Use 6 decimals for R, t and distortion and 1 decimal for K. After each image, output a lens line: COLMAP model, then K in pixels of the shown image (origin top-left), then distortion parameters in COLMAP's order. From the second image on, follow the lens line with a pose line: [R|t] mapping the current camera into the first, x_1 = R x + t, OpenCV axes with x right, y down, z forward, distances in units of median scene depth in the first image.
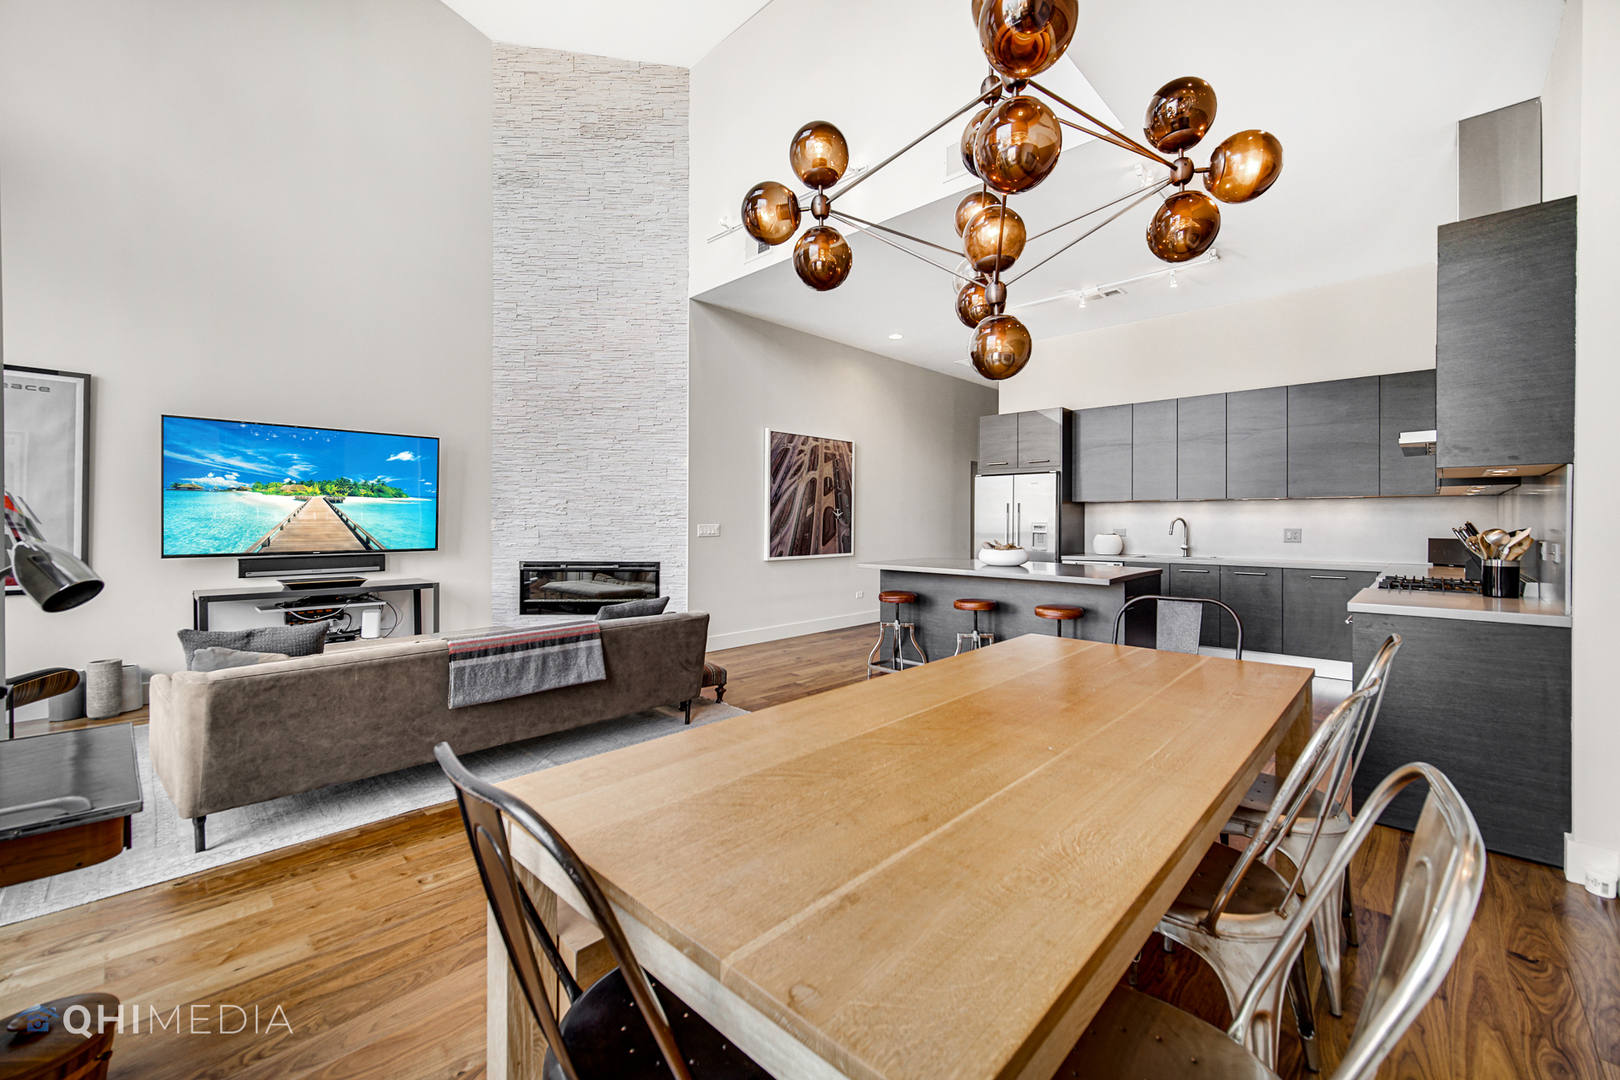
lens RADIAL K [[655.1, 0, 821.4], [0, 655.1, 525.2], [0, 0, 1]] dist [0.001314, 0.000655]
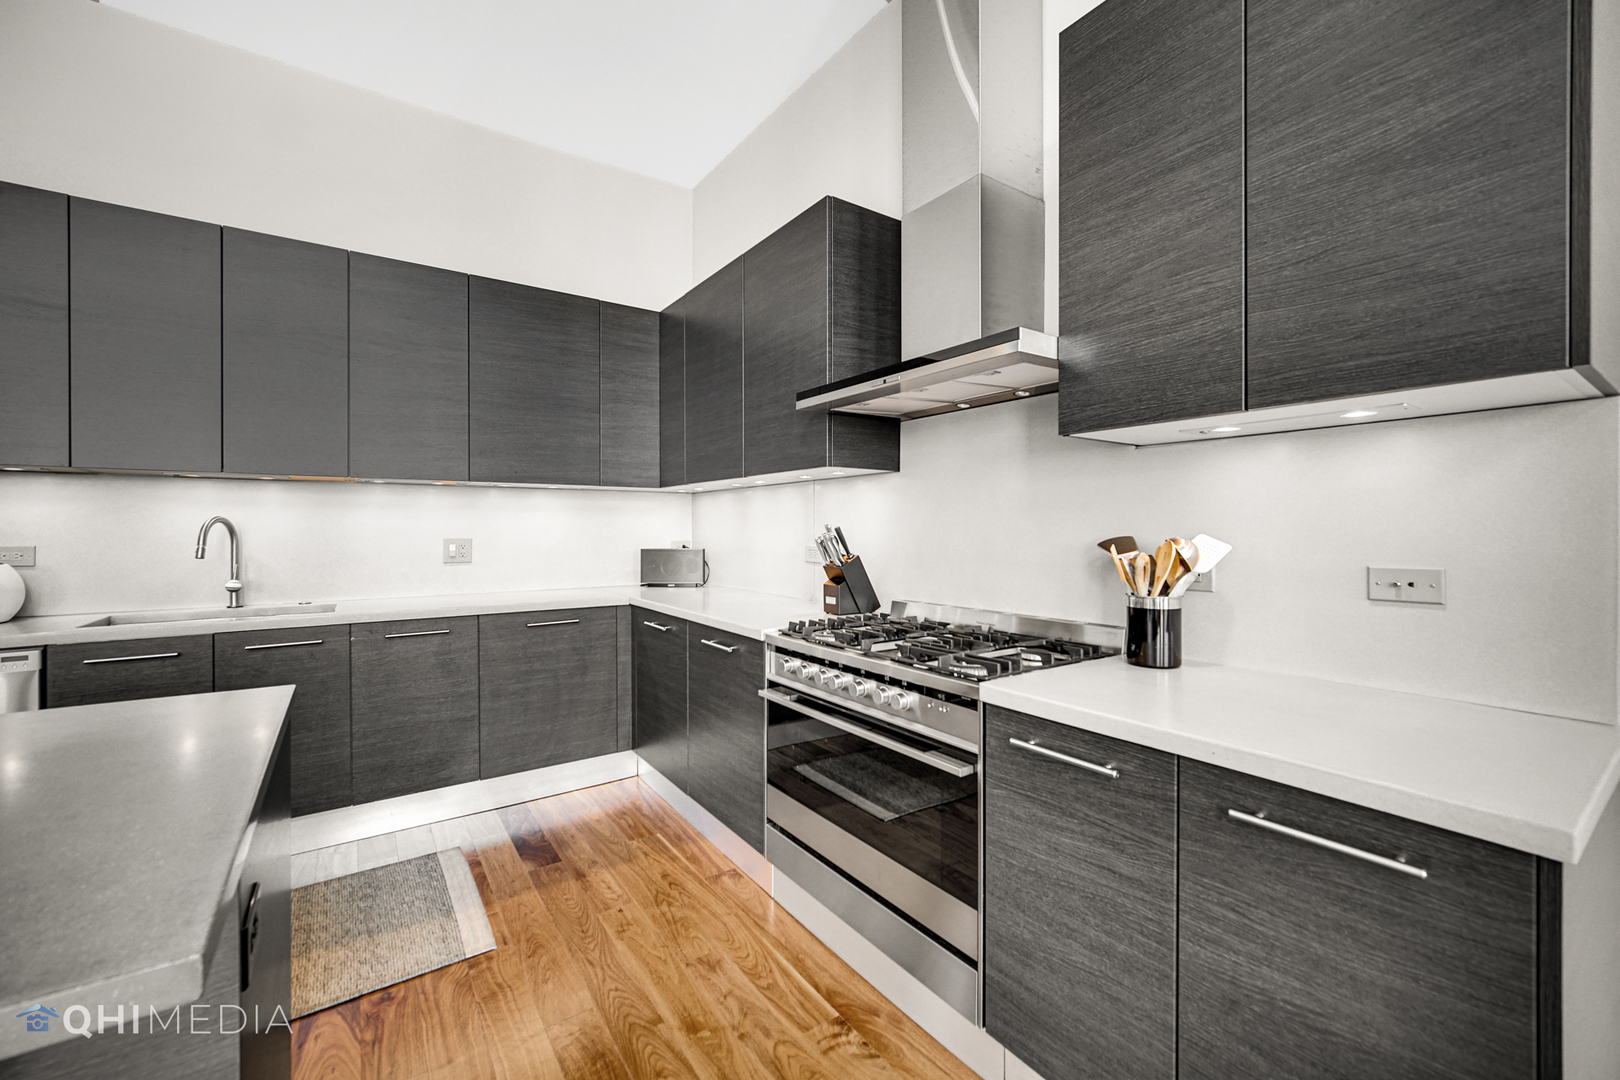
lens RADIAL K [[655.1, 0, 803.1], [0, 655.1, 530.4], [0, 0, 1]] dist [0.001314, 0.000655]
pose [[0.208974, -0.007019, 0.977896, 0.195068], [0.008684, 0.999948, 0.005321, -0.001715], [-0.977883, 0.007380, 0.209024, 0.500358]]
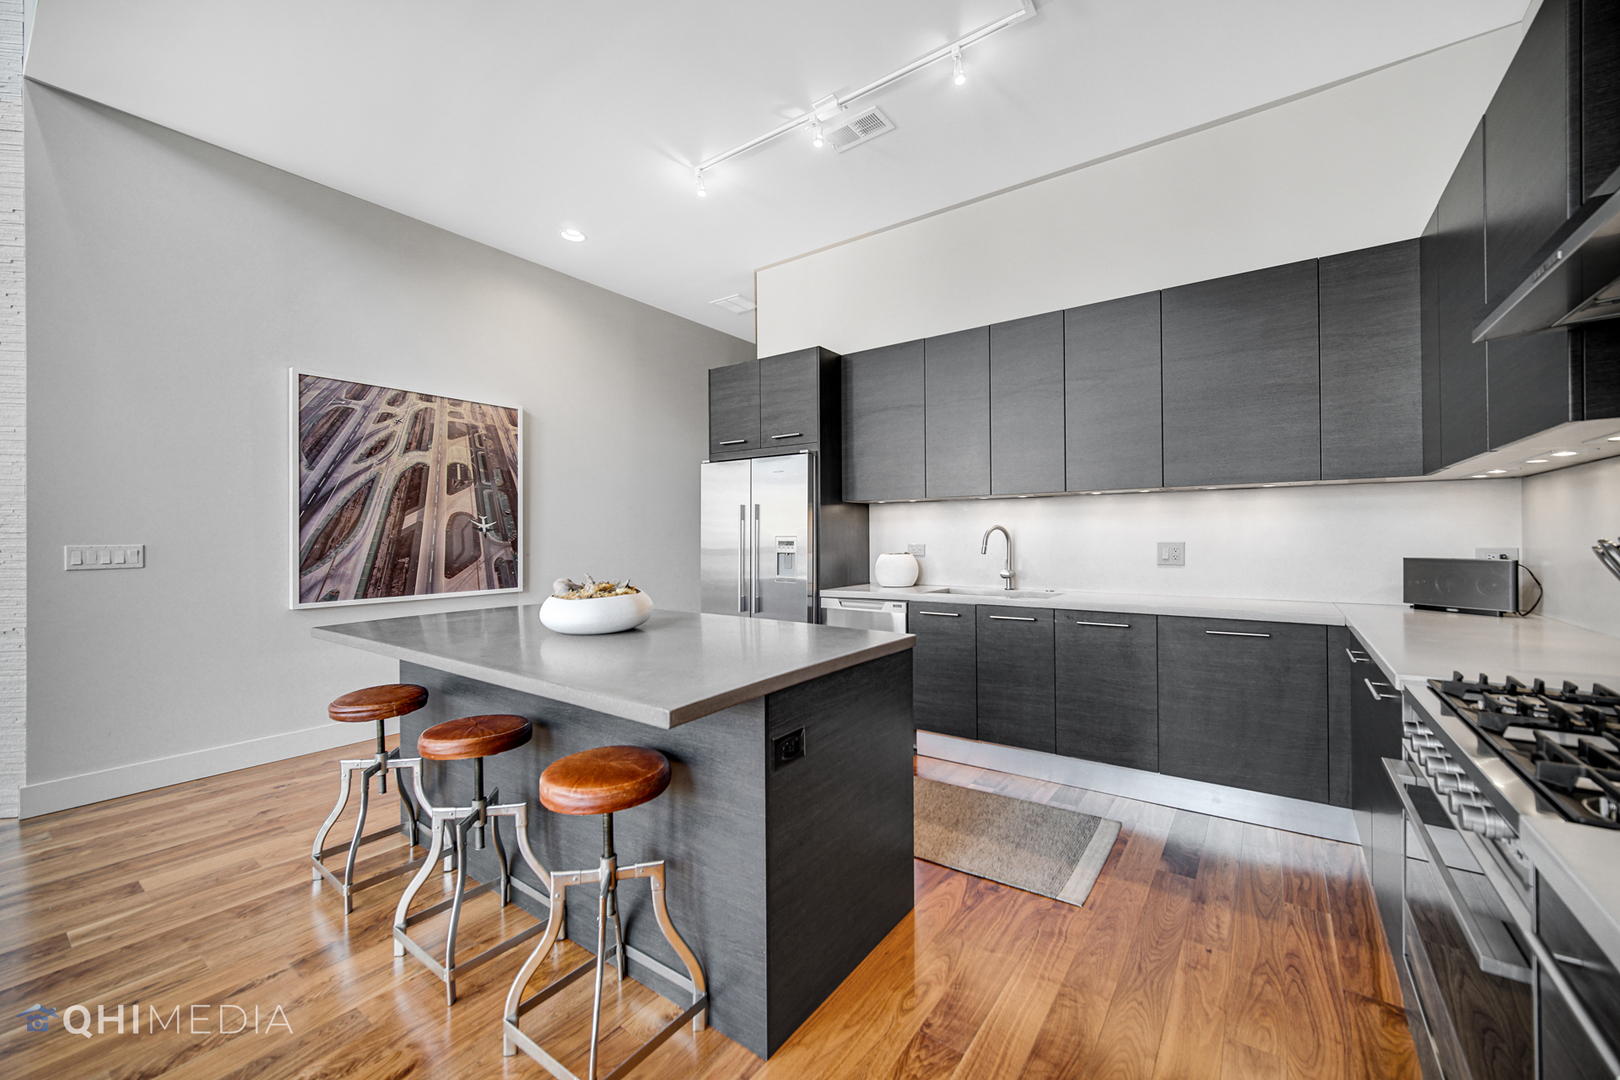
lens RADIAL K [[642.3, 0, 819.8], [0, 642.3, 537.5], [0, 0, 1]] dist [0.001913, 0.000935]
pose [[0.990005, -0.009032, 0.140740, 0.275445], [0.009845, 0.999939, -0.005080, 0.000934], [-0.140685, 0.006415, 0.990034, 0.399807]]
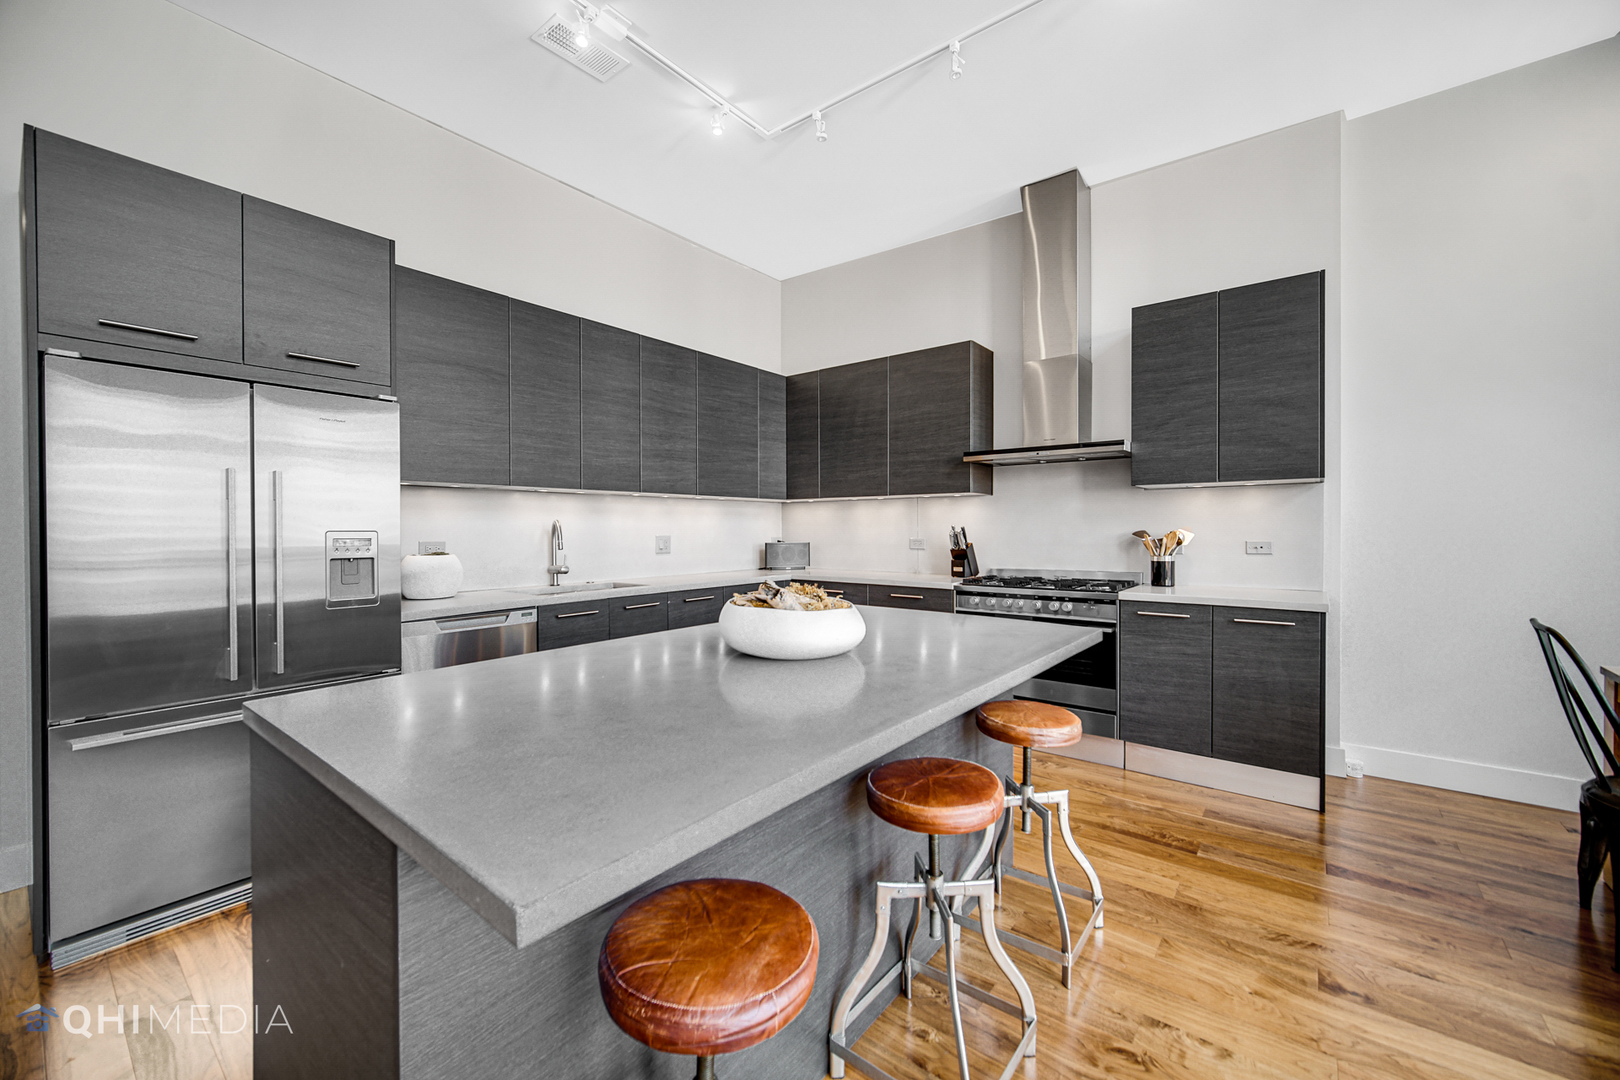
lens RADIAL K [[642.3, 0, 803.7], [0, 642.3, 536.9], [0, 0, 1]] dist [0.001913, 0.000935]
pose [[-0.094646, -0.014942, 0.995399, -0.043601], [0.010048, 0.999822, 0.015964, -0.003048], [-0.995460, 0.011513, -0.094479, 0.765761]]
